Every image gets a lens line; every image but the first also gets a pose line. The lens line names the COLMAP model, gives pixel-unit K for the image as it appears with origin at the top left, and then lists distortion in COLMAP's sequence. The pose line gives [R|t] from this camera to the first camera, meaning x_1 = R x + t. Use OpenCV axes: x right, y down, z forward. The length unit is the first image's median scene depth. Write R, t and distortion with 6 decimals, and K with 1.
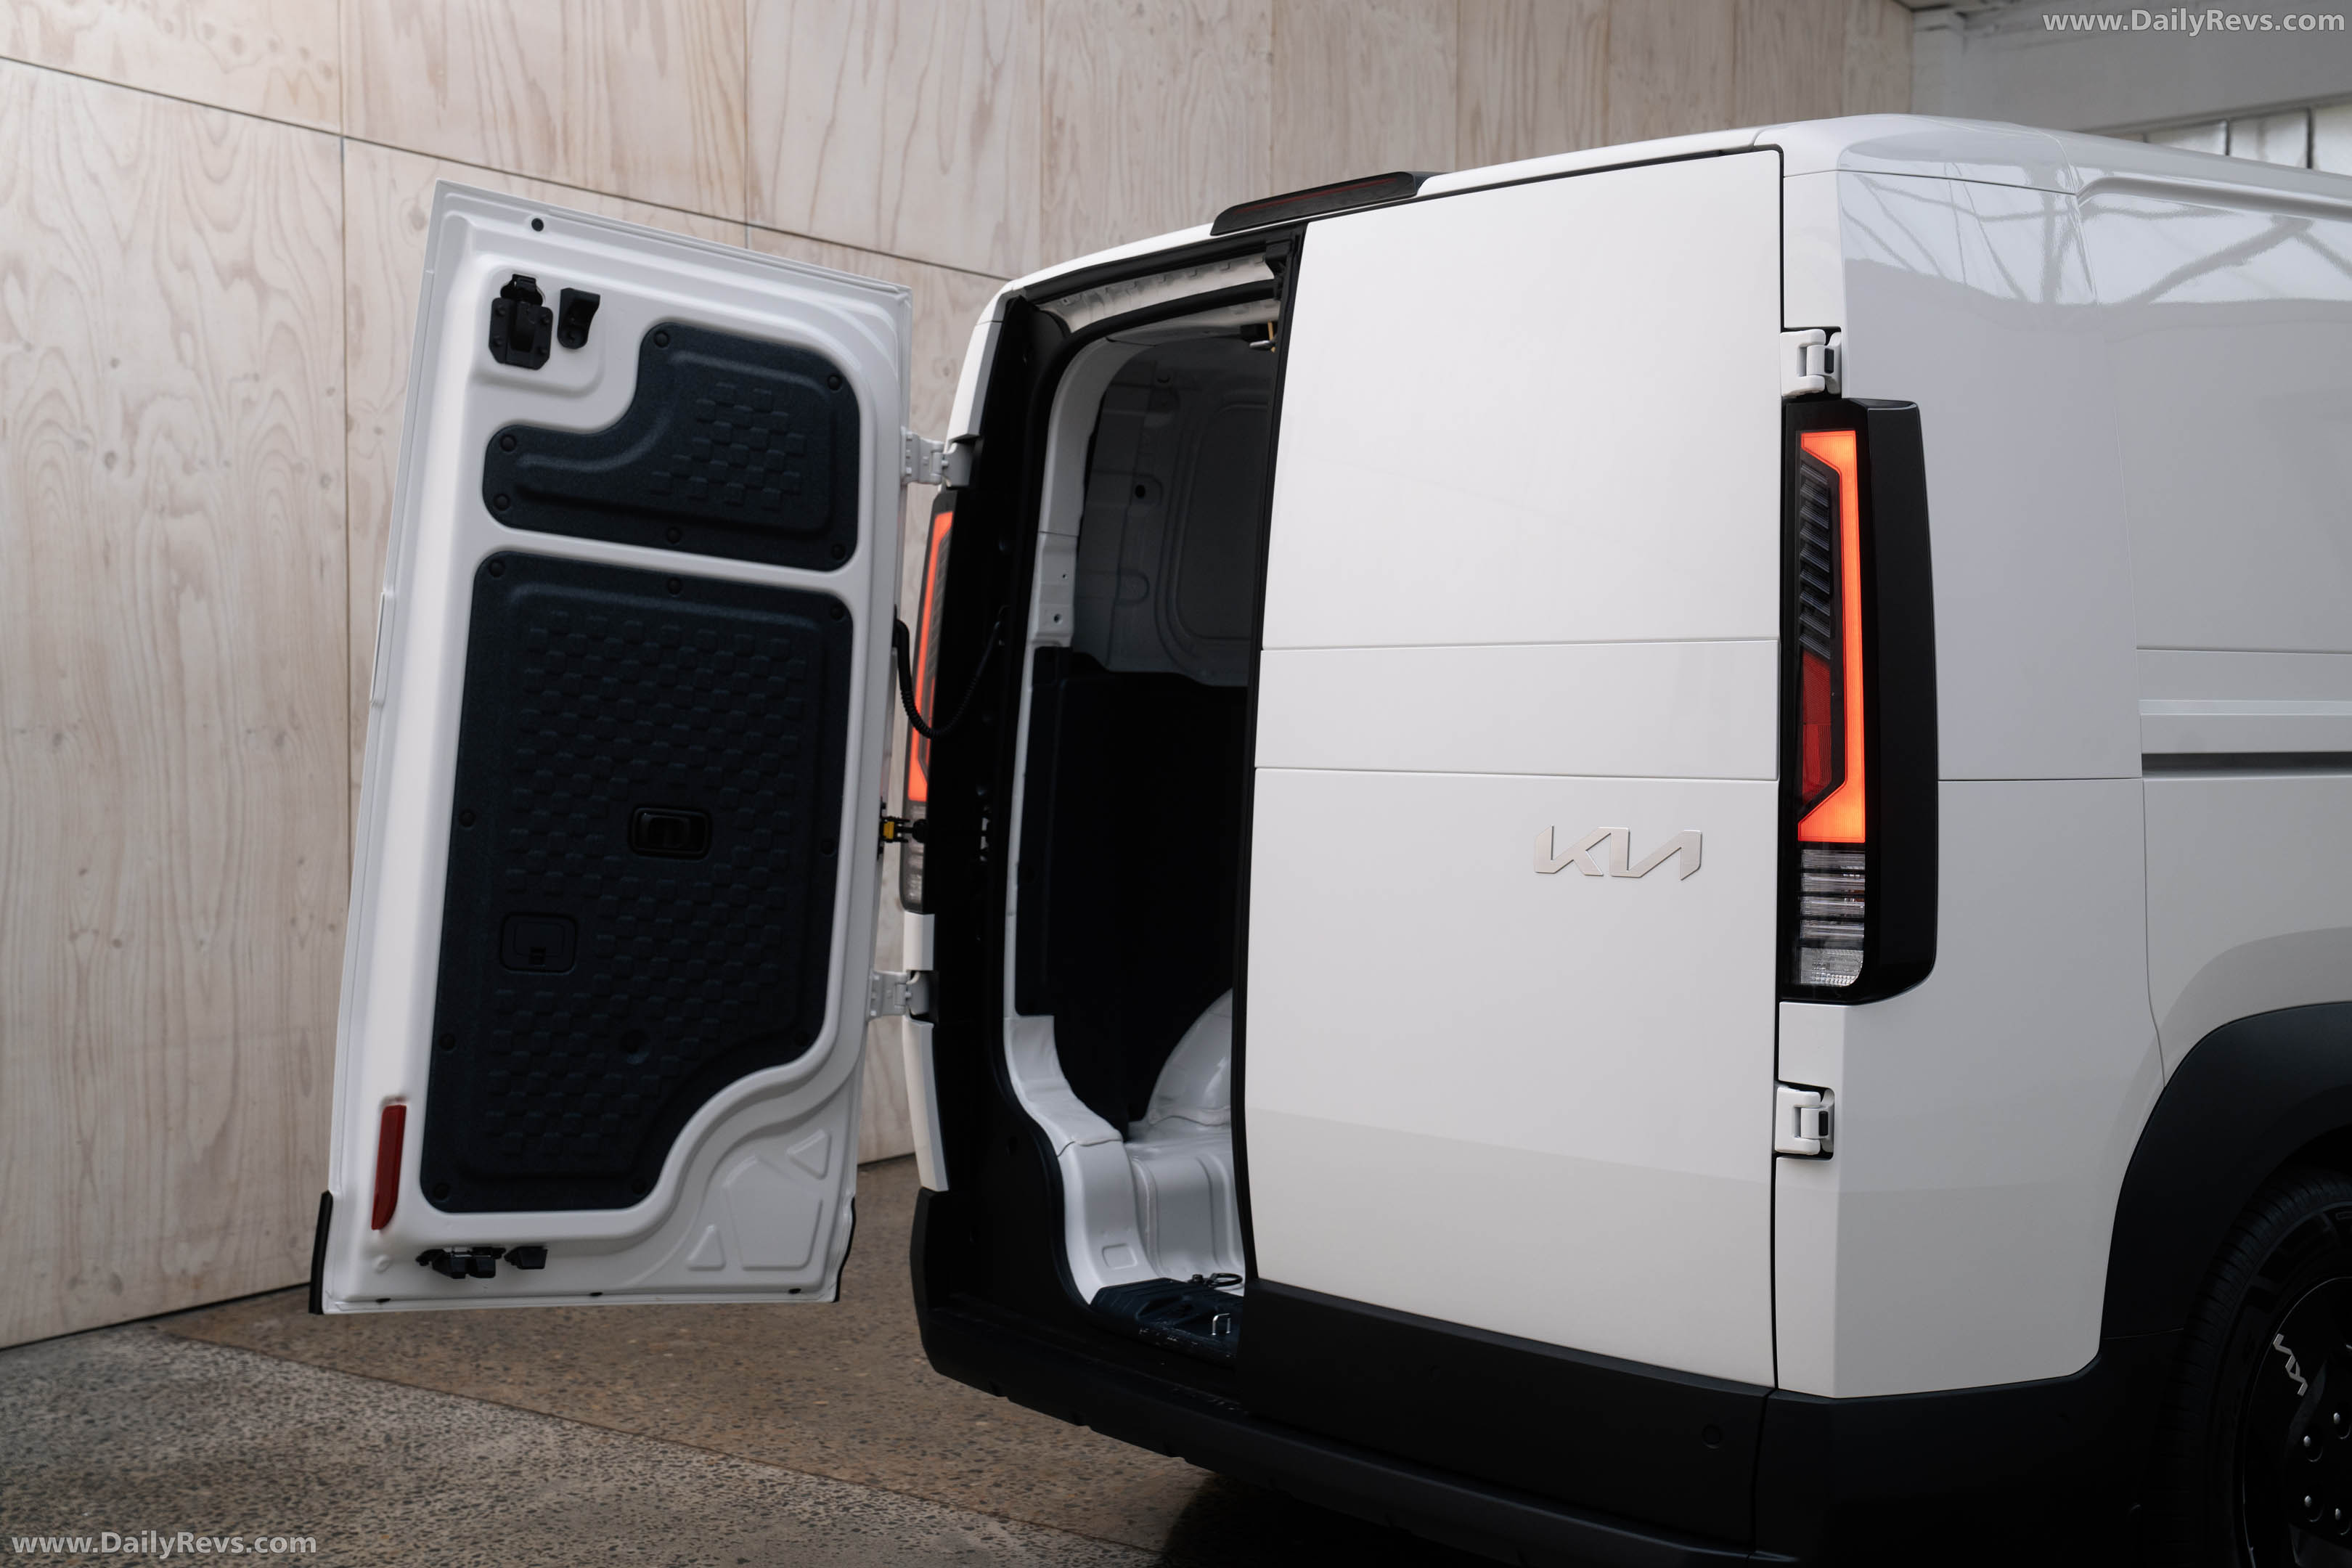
lens RADIAL K [[2779.7, 0, 1176.0], [0, 2779.7, 784.0], [0, 0, 1]] dist [0.033428, 0.359634]
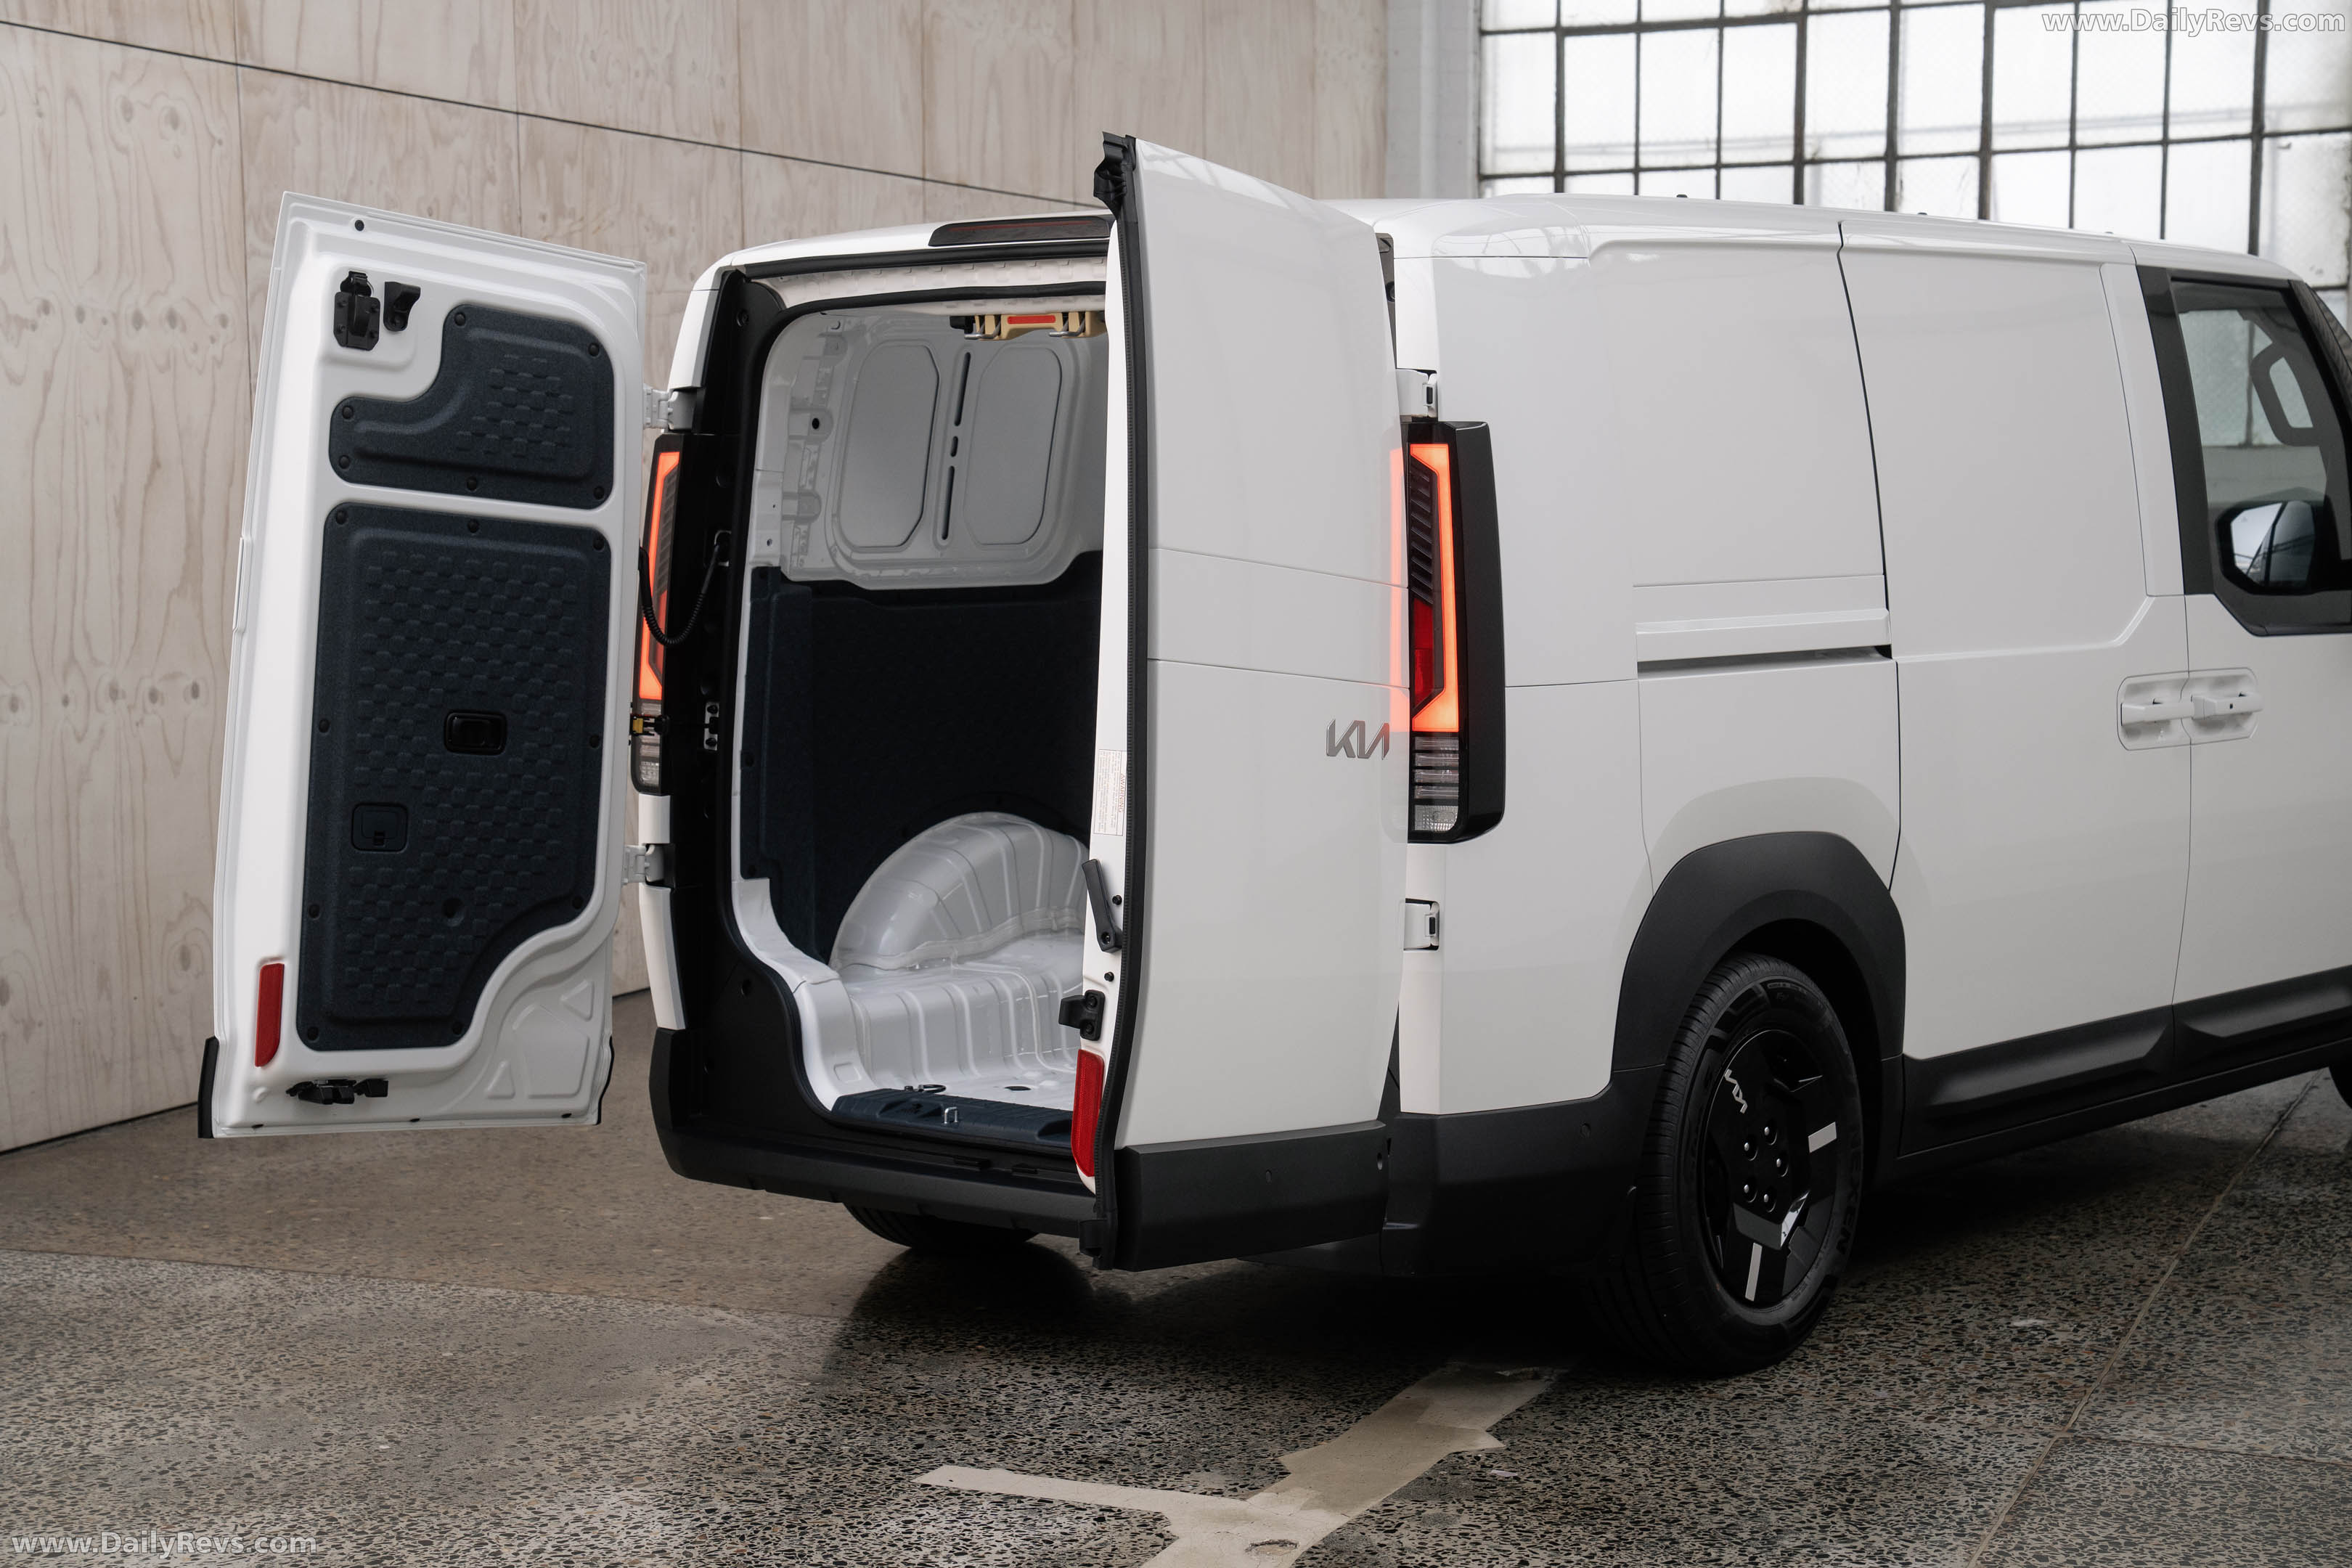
lens RADIAL K [[3911.0, 0, 1176.0], [0, 3911.0, 784.0], [0, 0, 1]] dist [0.197508, 0.842621]
pose [[0.977579, -0.023929, 0.209206, -0.242717], [0.013387, 0.998575, 0.051661, -0.044281], [-0.210144, -0.047702, 0.976506, -0.720115]]
